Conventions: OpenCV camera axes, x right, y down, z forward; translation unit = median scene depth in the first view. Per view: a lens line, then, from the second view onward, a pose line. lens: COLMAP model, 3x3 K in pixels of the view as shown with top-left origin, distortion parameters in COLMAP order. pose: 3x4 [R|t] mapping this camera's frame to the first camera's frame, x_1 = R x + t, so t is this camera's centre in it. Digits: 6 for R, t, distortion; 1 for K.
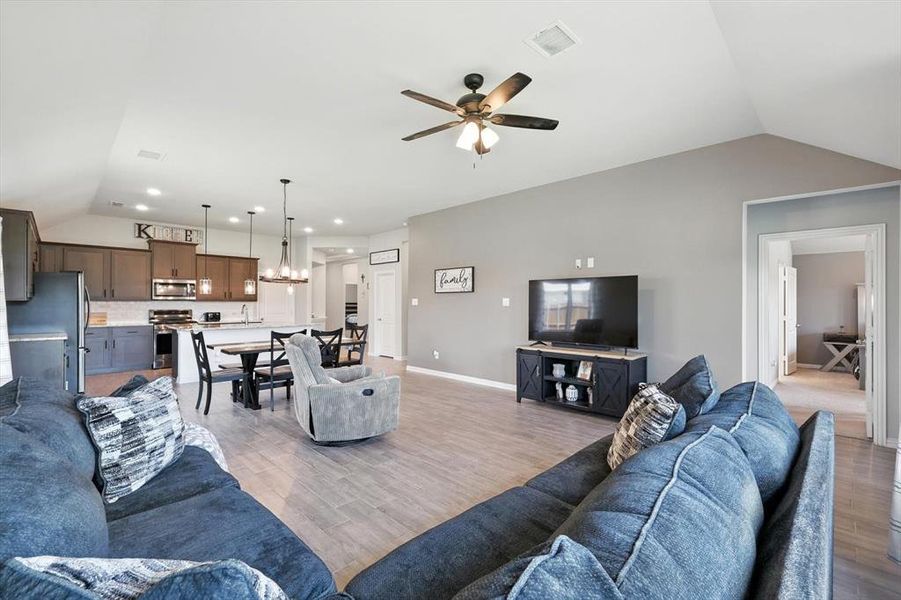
lens RADIAL K [[395.6, 0, 453.9], [0, 395.6, 300.2], [0, 0, 1]] dist [-0.000936, 0.000307]
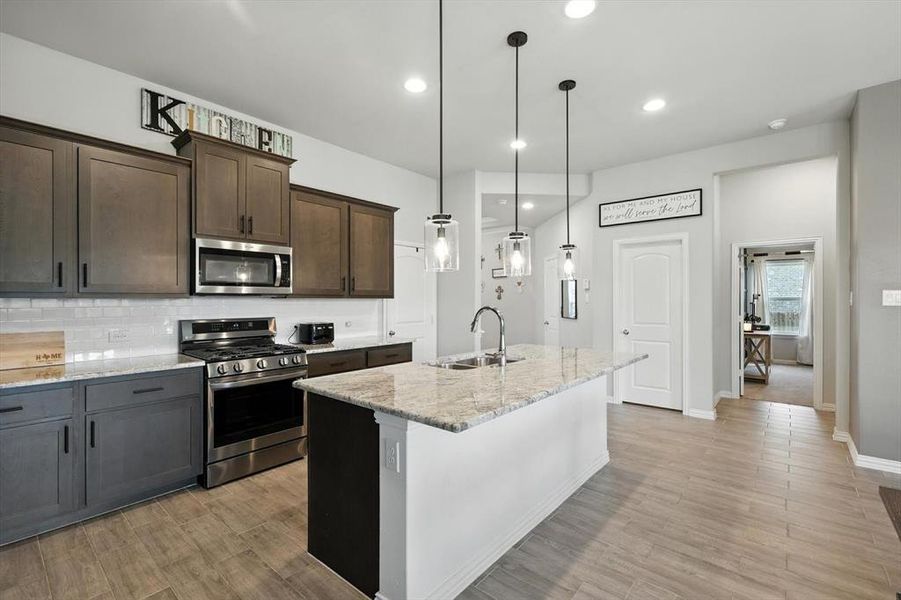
lens RADIAL K [[400.4, 0, 451.8], [0, 400.4, 297.1], [0, 0, 1]] dist [0.003250, 0.000183]
pose [[0.997029, -0.002220, 0.076997, -0.620683], [0.002103, 0.999997, 0.001595, 0.001647], [-0.077001, -0.001428, 0.997030, 0.683868]]
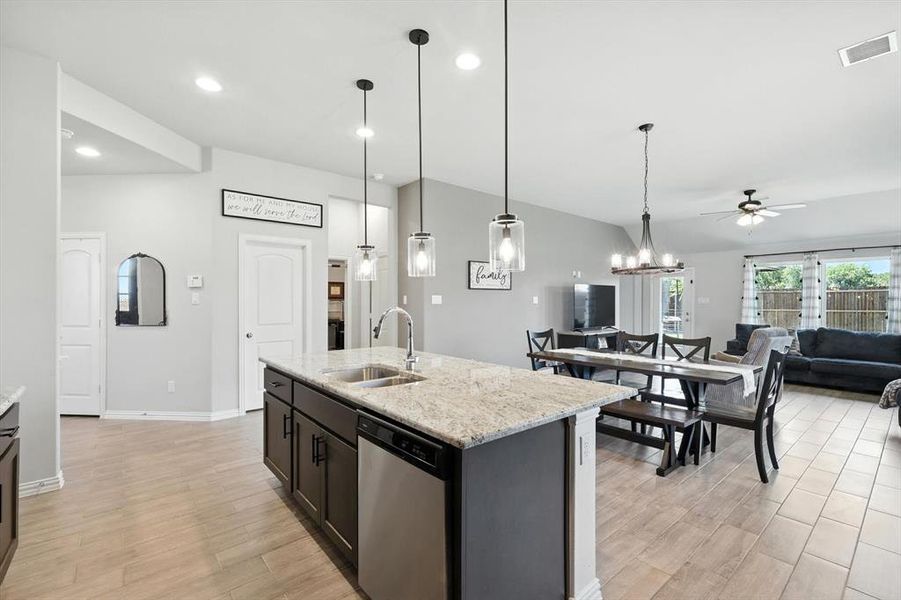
lens RADIAL K [[395.6, 0, 453.9], [0, 395.6, 300.2], [0, 0, 1]] dist [-0.000936, 0.000307]
pose [[0.087479, -0.001997, 0.996164, -0.882002], [-0.008578, 0.999959, 0.002758, 0.003355], [-0.996129, -0.008786, 0.087458, 0.977018]]
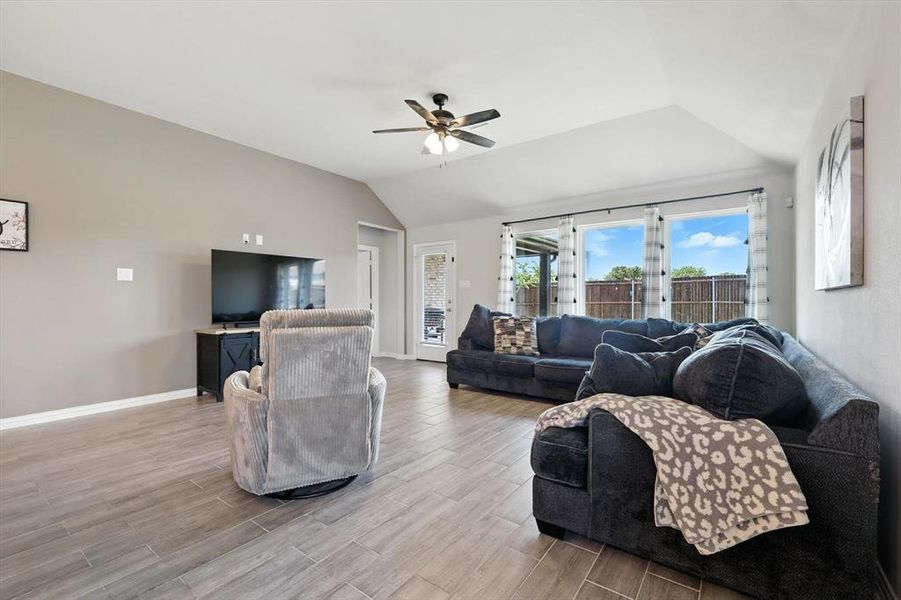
lens RADIAL K [[392.6, 0, 453.6], [0, 392.6, 300.6], [0, 0, 1]] dist [0.002301, 0.000063]
pose [[-0.149726, -0.003458, 0.988721, -0.509181], [-0.003816, 0.999988, 0.002920, 0.037890], [-0.988720, -0.003336, -0.149738, 0.482824]]
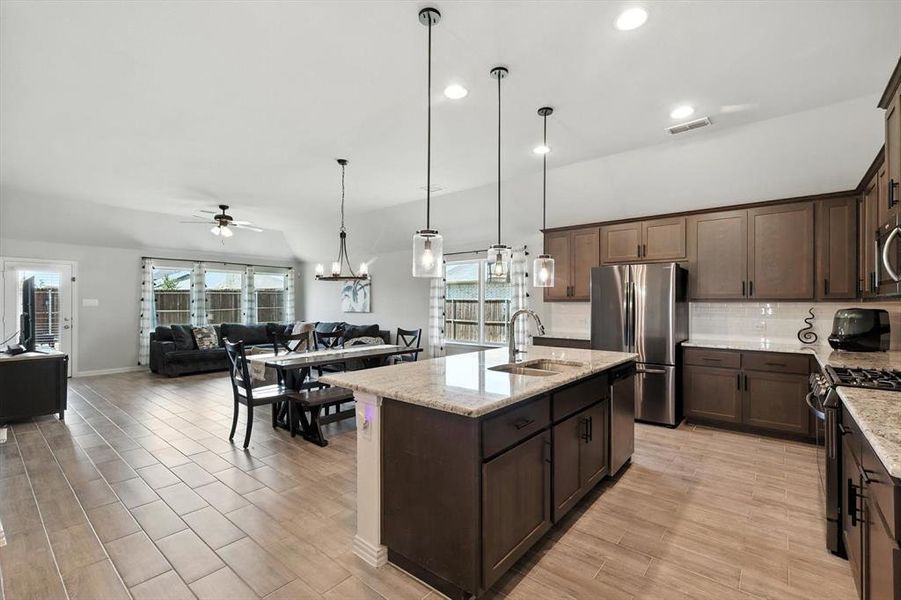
lens RADIAL K [[396.2, 0, 453.1], [0, 396.2, 304.3], [0, 0, 1]] dist [0.001902, 0.000329]
pose [[-0.995807, -0.002845, -0.091440, -0.450537], [-0.002504, 0.999989, -0.003838, 0.007579], [0.091450, -0.003593, -0.995803, 1.437304]]
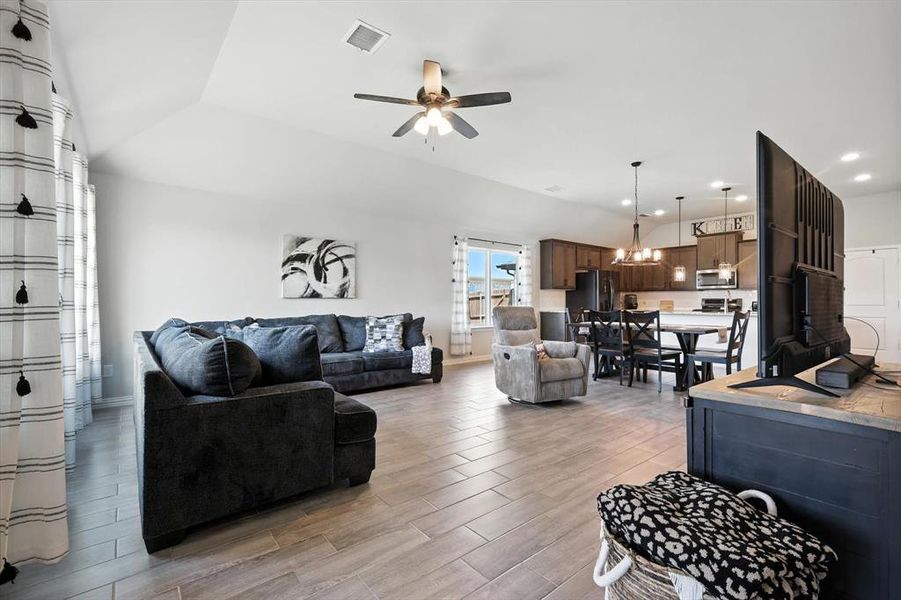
lens RADIAL K [[400.4, 0, 451.8], [0, 400.4, 297.1], [0, 0, 1]] dist [0.003250, 0.000183]
pose [[-0.111966, -0.015652, -0.993589, 0.489192], [0.004314, 0.999859, -0.016237, 0.040810], [0.993703, -0.006104, -0.111883, 0.494865]]
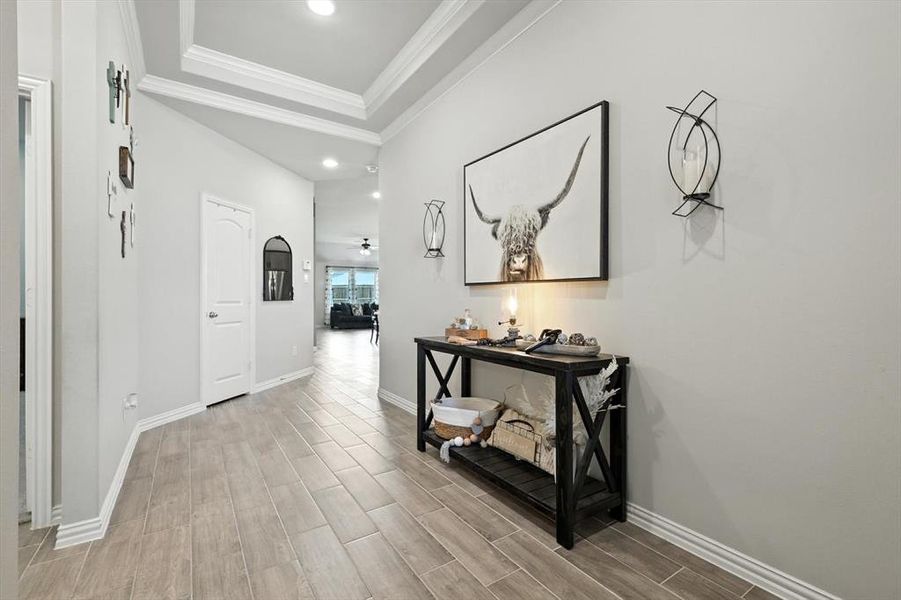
lens RADIAL K [[395.6, 0, 453.9], [0, 395.6, 300.2], [0, 0, 1]] dist [-0.000936, 0.000307]
pose [[-0.979650, -0.001729, 0.200706, -0.747783], [-0.001659, 0.999998, 0.000520, 0.047773], [-0.200707, 0.000176, -0.979651, 2.134307]]
